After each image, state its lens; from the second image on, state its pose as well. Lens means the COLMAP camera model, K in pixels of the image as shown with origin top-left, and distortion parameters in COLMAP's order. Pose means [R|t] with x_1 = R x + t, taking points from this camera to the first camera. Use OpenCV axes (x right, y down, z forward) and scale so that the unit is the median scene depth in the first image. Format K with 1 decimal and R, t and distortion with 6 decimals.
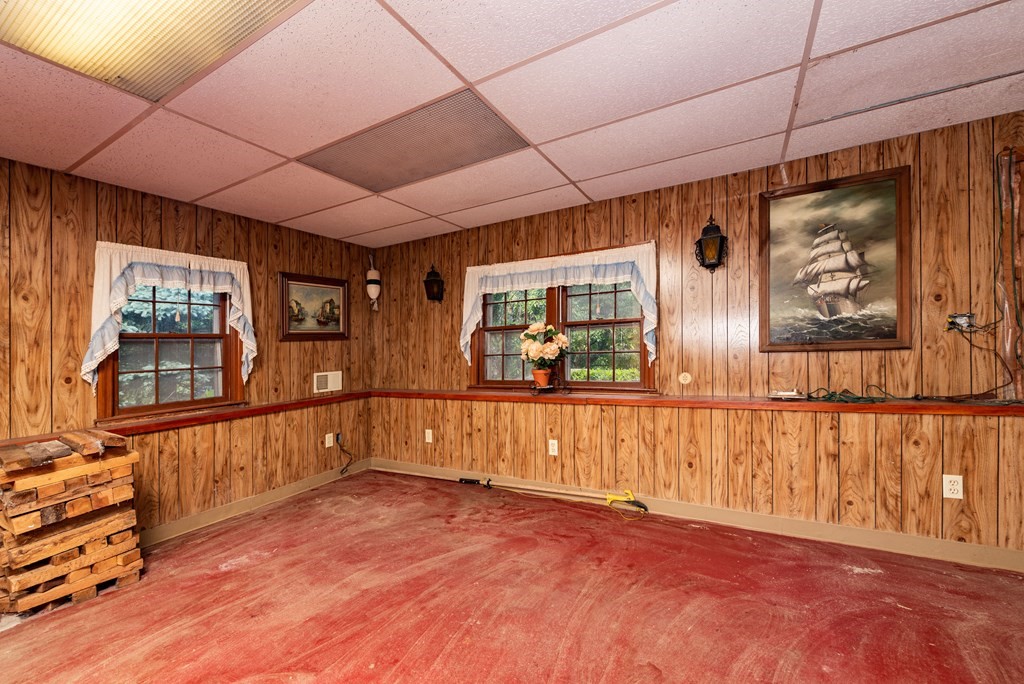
lens RADIAL K [[408.8, 0, 506.3], [0, 408.8, 325.0], [0, 0, 1]] dist [0.015460, -0.005655]
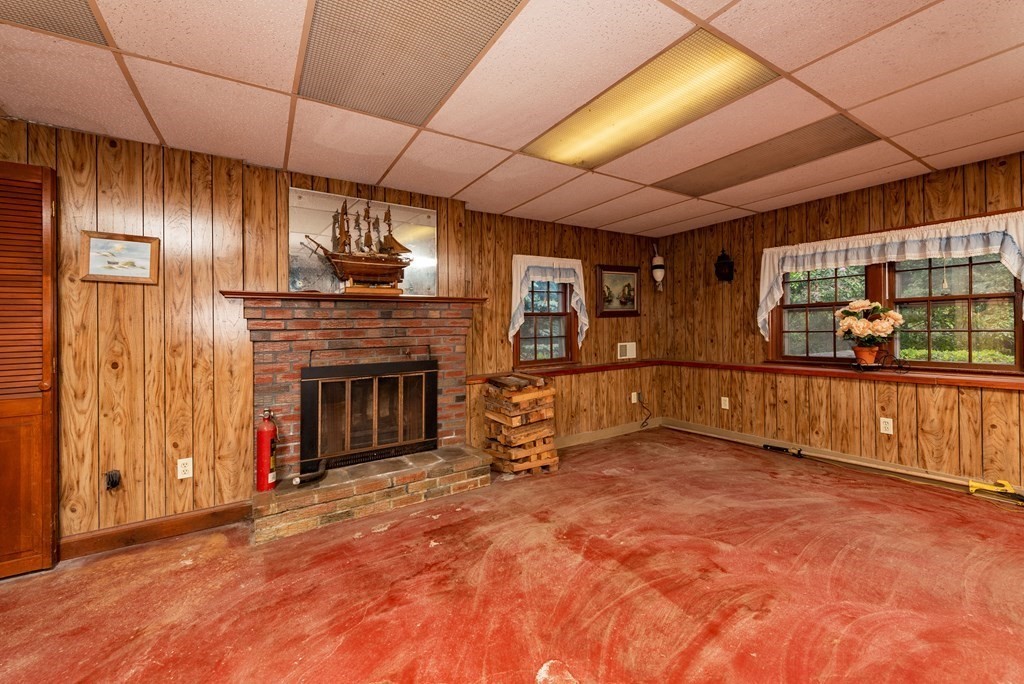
lens RADIAL K [[398.6, 0, 511.2], [0, 398.6, 302.8], [0, 0, 1]] dist [-0.000778, -0.000713]
pose [[0.873036, -0.014797, -0.487431, -0.189118], [0.017048, 0.999855, 0.000181, -0.013712], [0.487358, -0.008467, 0.873161, -0.261766]]
